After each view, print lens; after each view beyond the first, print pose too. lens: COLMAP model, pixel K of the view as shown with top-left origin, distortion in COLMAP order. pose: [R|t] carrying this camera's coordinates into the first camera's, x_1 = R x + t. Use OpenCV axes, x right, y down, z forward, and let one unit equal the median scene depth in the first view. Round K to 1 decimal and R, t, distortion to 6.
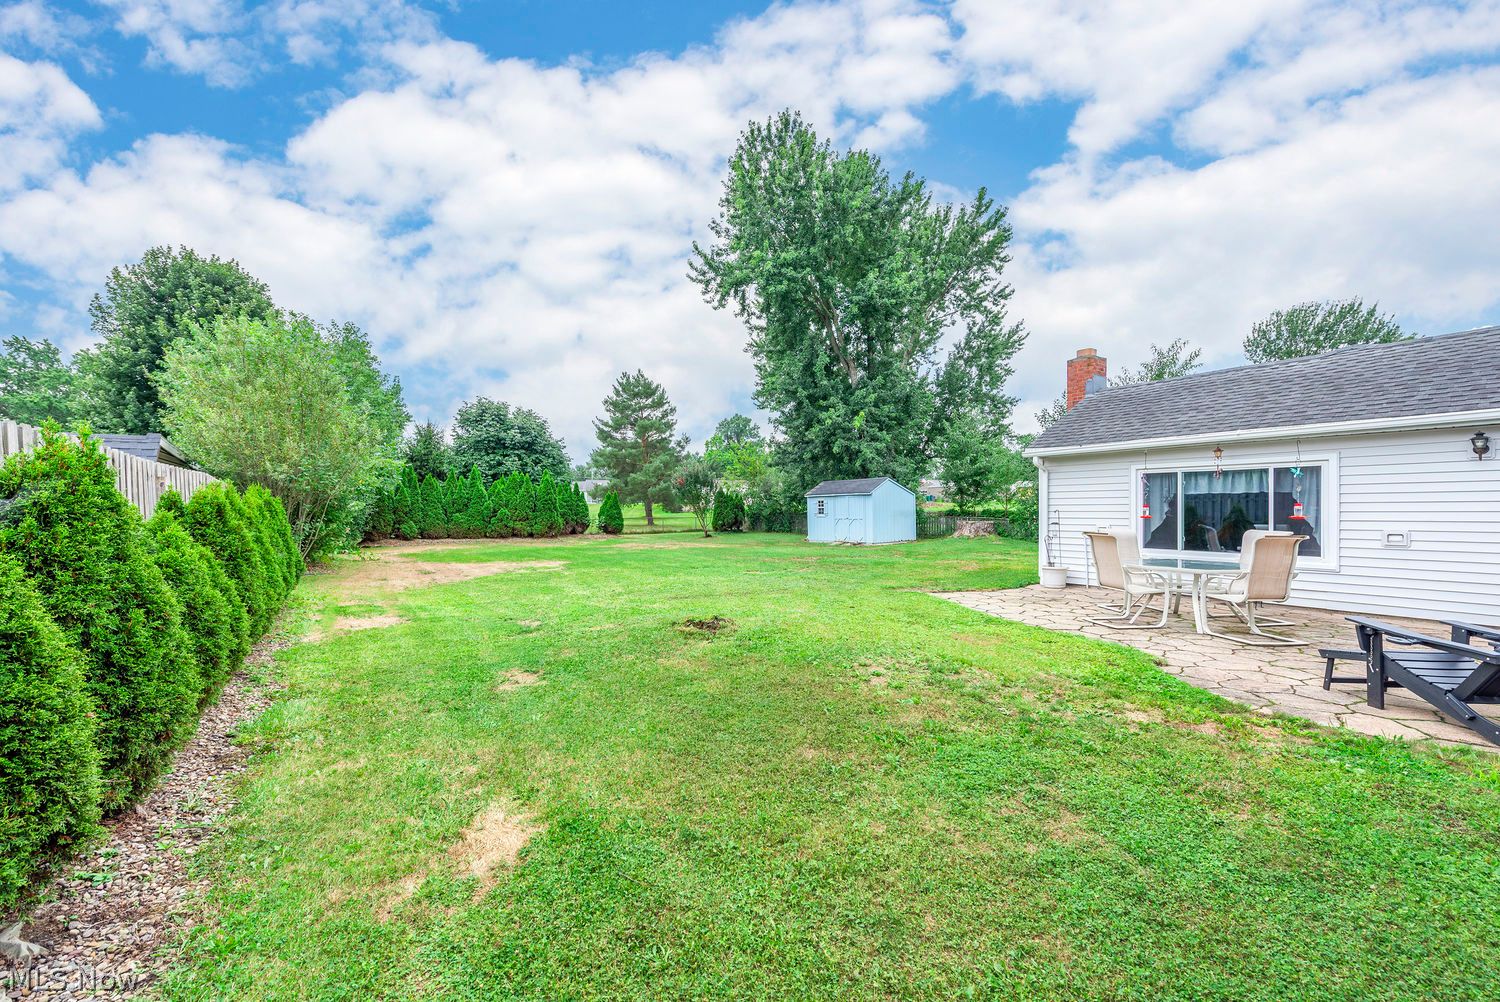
lens RADIAL K [[593.8, 0, 742.6], [0, 593.8, 511.1], [0, 0, 1]] dist [0.002360, -0.000095]
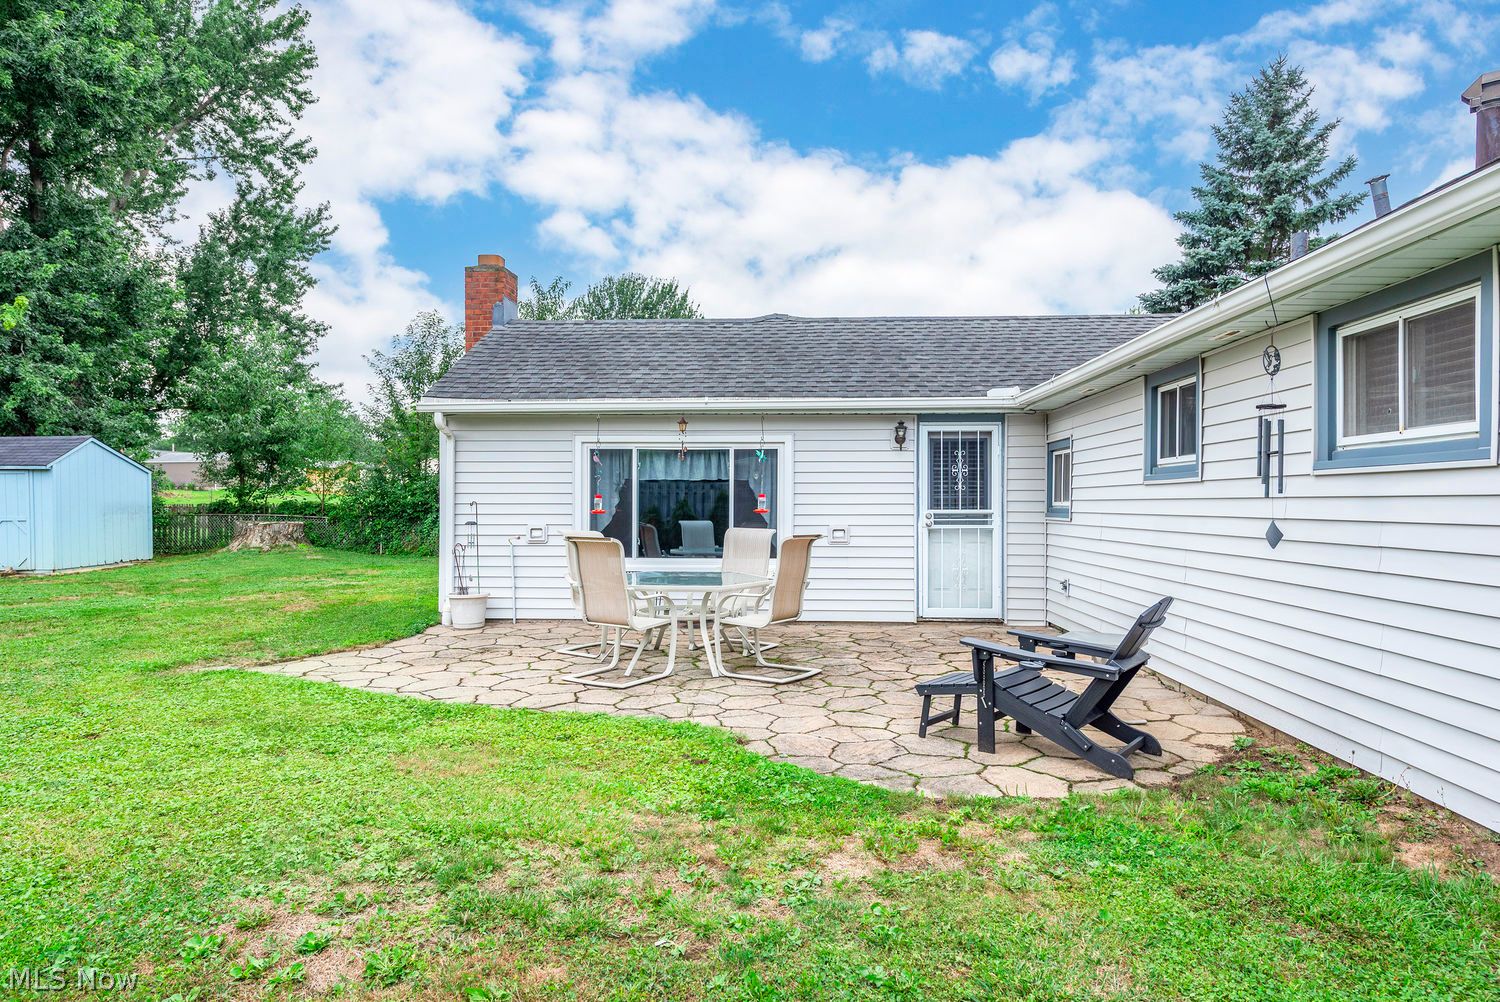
lens RADIAL K [[882.8, 0, 750.0], [0, 882.8, 501.0], [0, 0, 1]] dist [0.035396, -0.020839]
pose [[0.612368, 0.004128, 0.790562, -0.010076], [-0.000482, 0.999988, -0.004849, 0.000940], [-0.790573, 0.002589, 0.612363, 0.101925]]
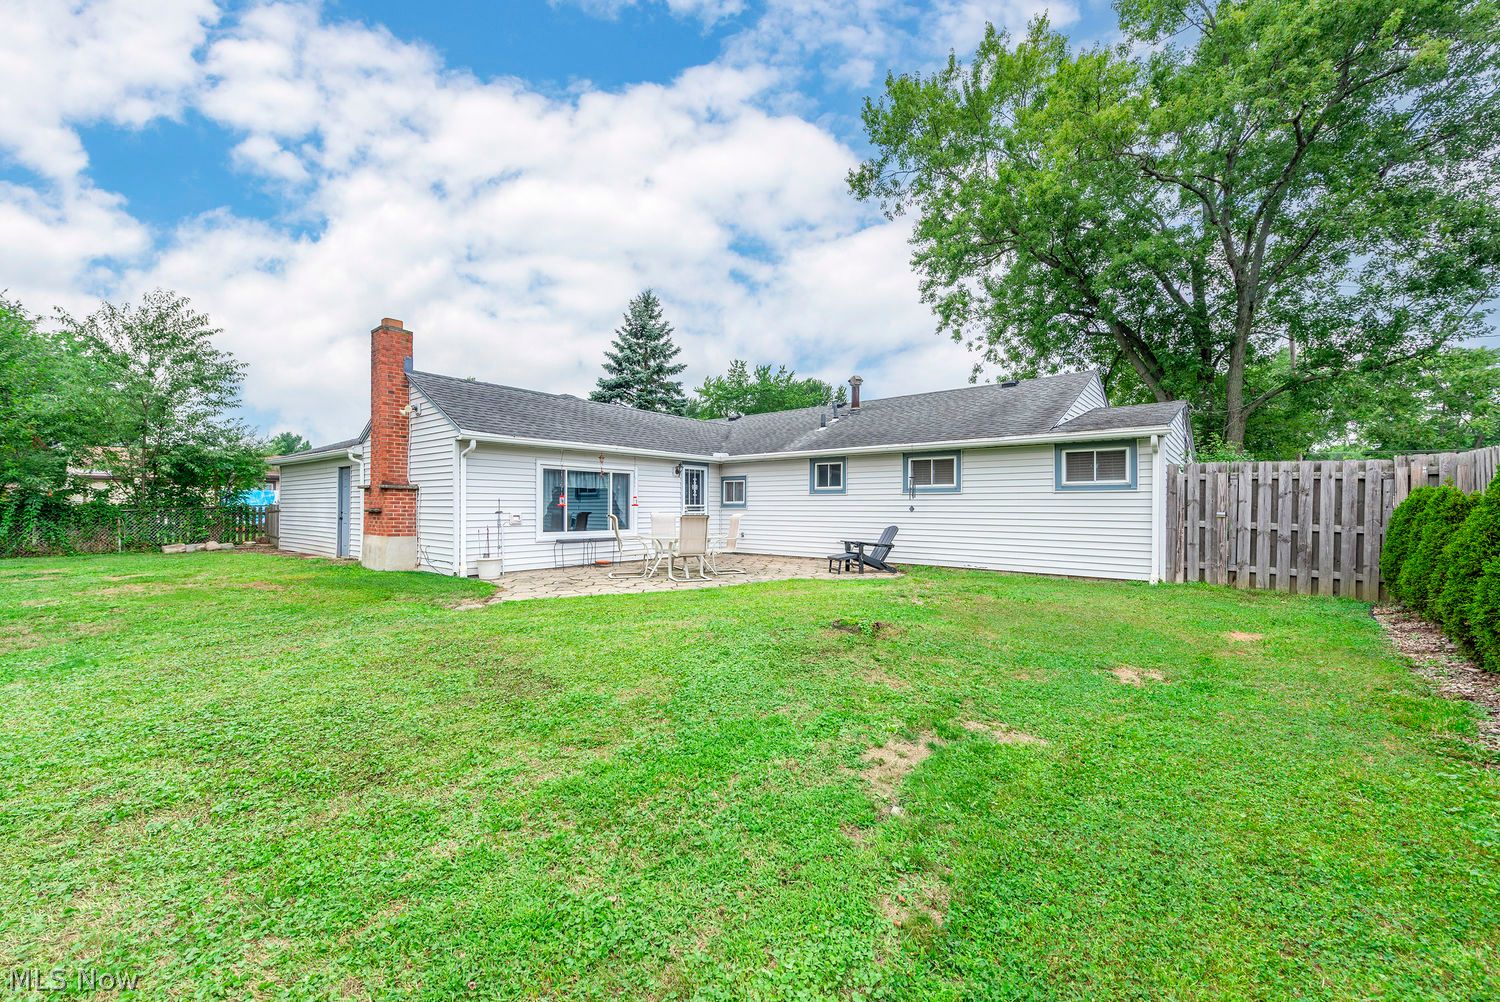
lens RADIAL K [[593.8, 0, 742.6], [0, 593.8, 511.1], [0, 0, 1]] dist [0.002360, -0.000095]
pose [[-0.251706, -0.003722, 0.967797, -0.259093], [-0.000352, 0.999993, 0.003754, 0.007912], [-0.967804, 0.000604, -0.251706, 0.412280]]
